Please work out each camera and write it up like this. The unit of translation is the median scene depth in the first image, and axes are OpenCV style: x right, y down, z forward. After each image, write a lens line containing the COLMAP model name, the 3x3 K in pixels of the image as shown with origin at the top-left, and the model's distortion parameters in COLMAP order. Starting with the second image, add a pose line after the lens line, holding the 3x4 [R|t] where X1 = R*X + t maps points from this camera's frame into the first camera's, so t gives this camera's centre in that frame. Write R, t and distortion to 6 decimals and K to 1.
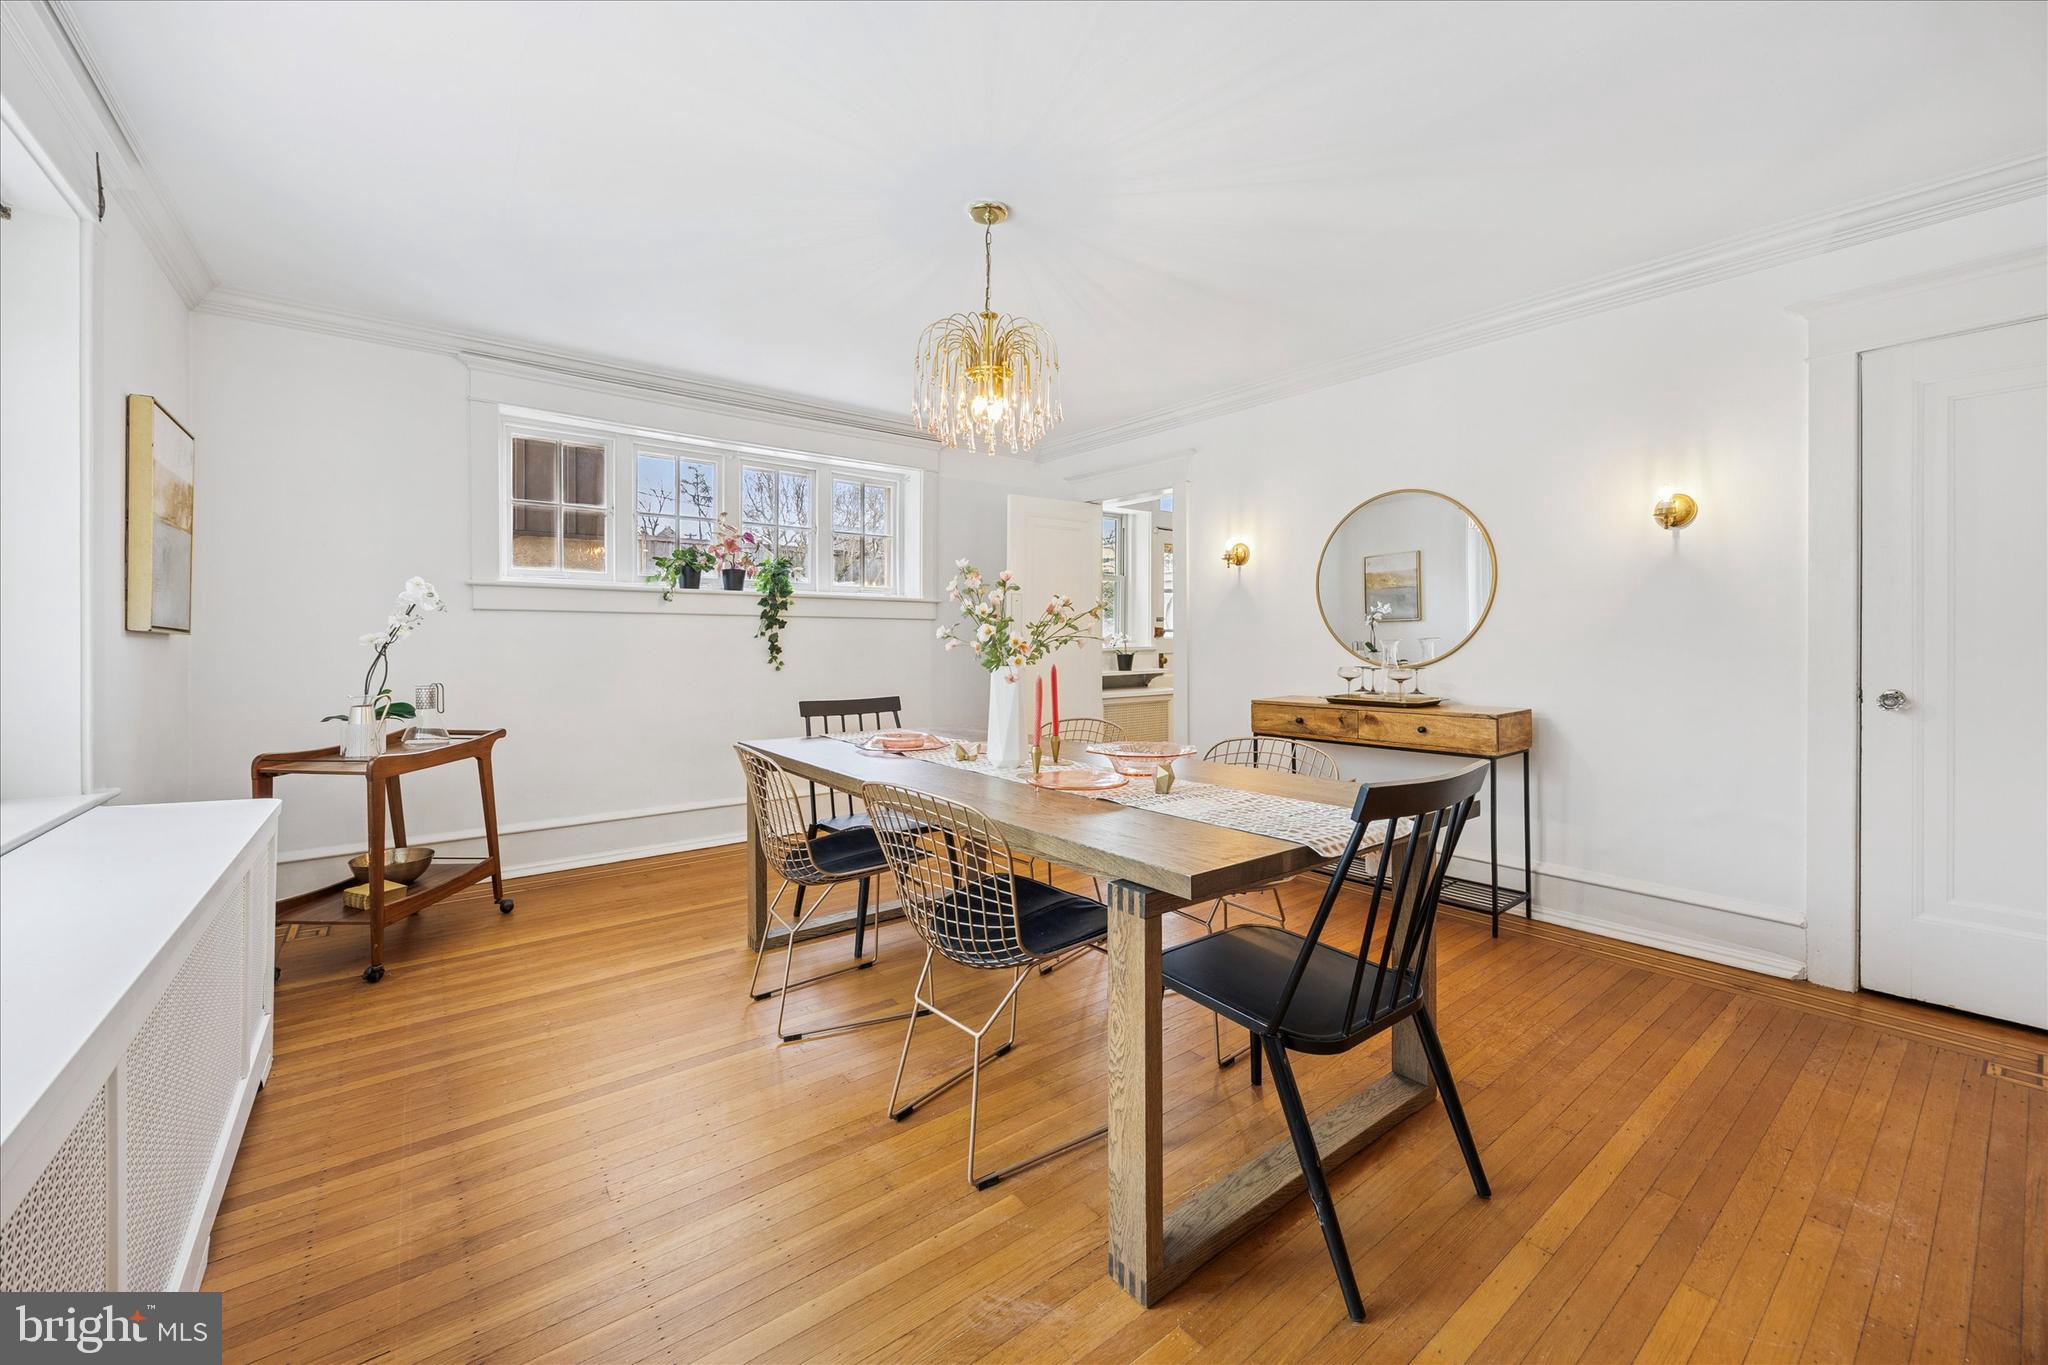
lens RADIAL K [[800.3, 0, 1003.5], [0, 800.3, 638.9], [0, 0, 1]] dist [-0.001172, -0.000513]
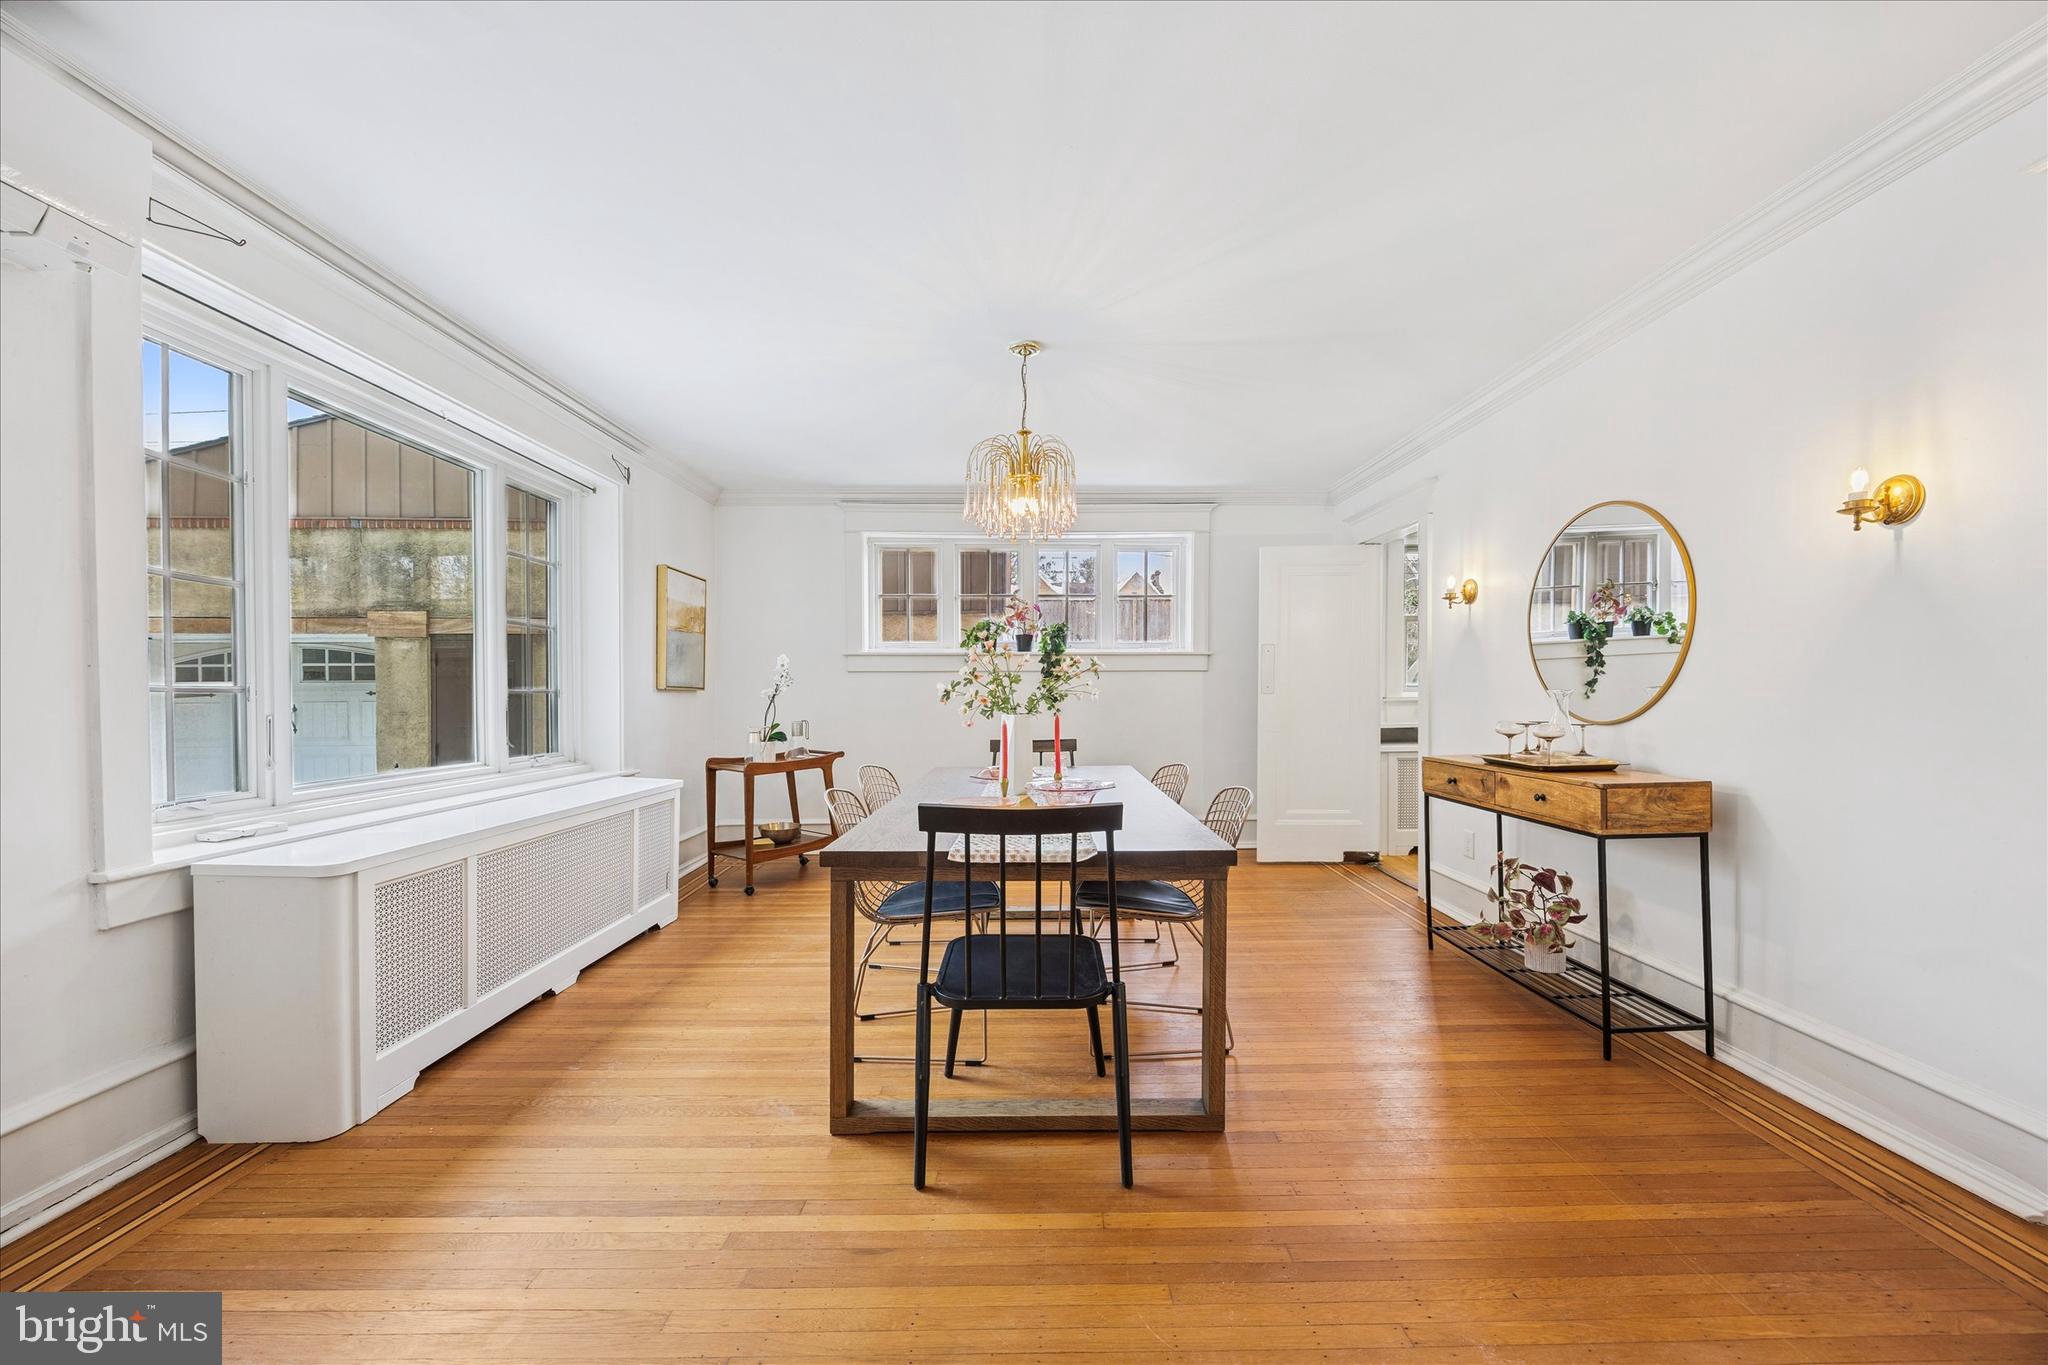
lens RADIAL K [[800.3, 0, 1024.3], [0, 800.3, 692.1], [0, 0, 1]] dist [-0.001172, -0.000513]
pose [[0.795322, -0.002531, -0.606182, 0.560218], [0.007135, 0.999961, 0.005185, -0.004845], [0.606146, -0.008449, 0.795309, 0.005186]]
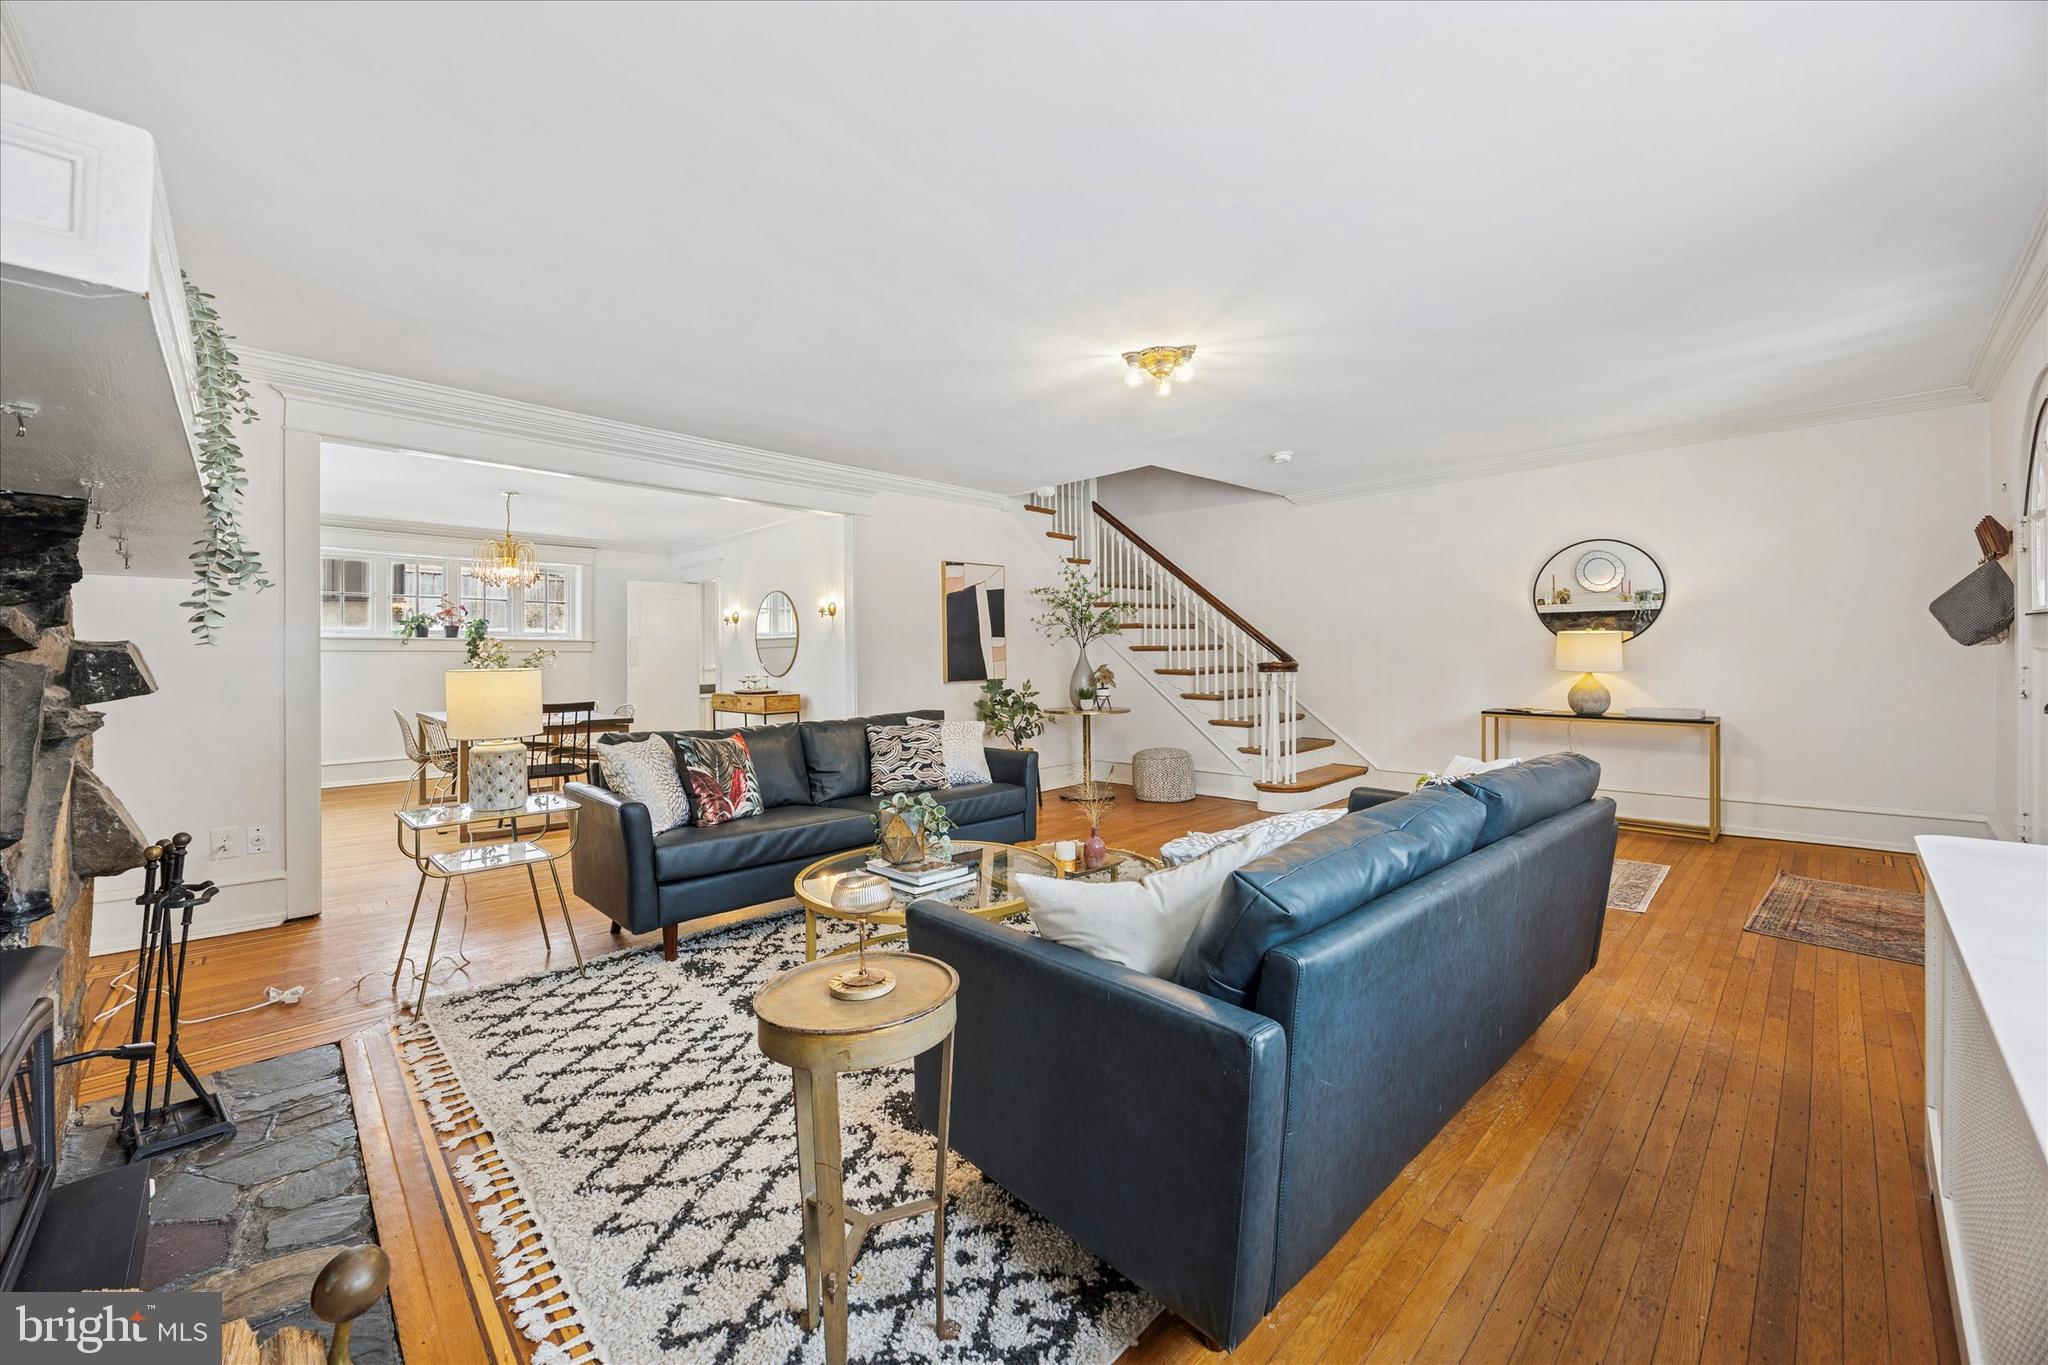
lens RADIAL K [[800.3, 0, 1014.6], [0, 800.3, 668.7], [0, 0, 1]] dist [-0.001172, -0.000513]
pose [[0.993244, -0.007087, 0.115825, 0.933844], [0.006064, 0.999939, 0.009181, 0.000448], [-0.115883, -0.008417, 0.993227, -1.219521]]
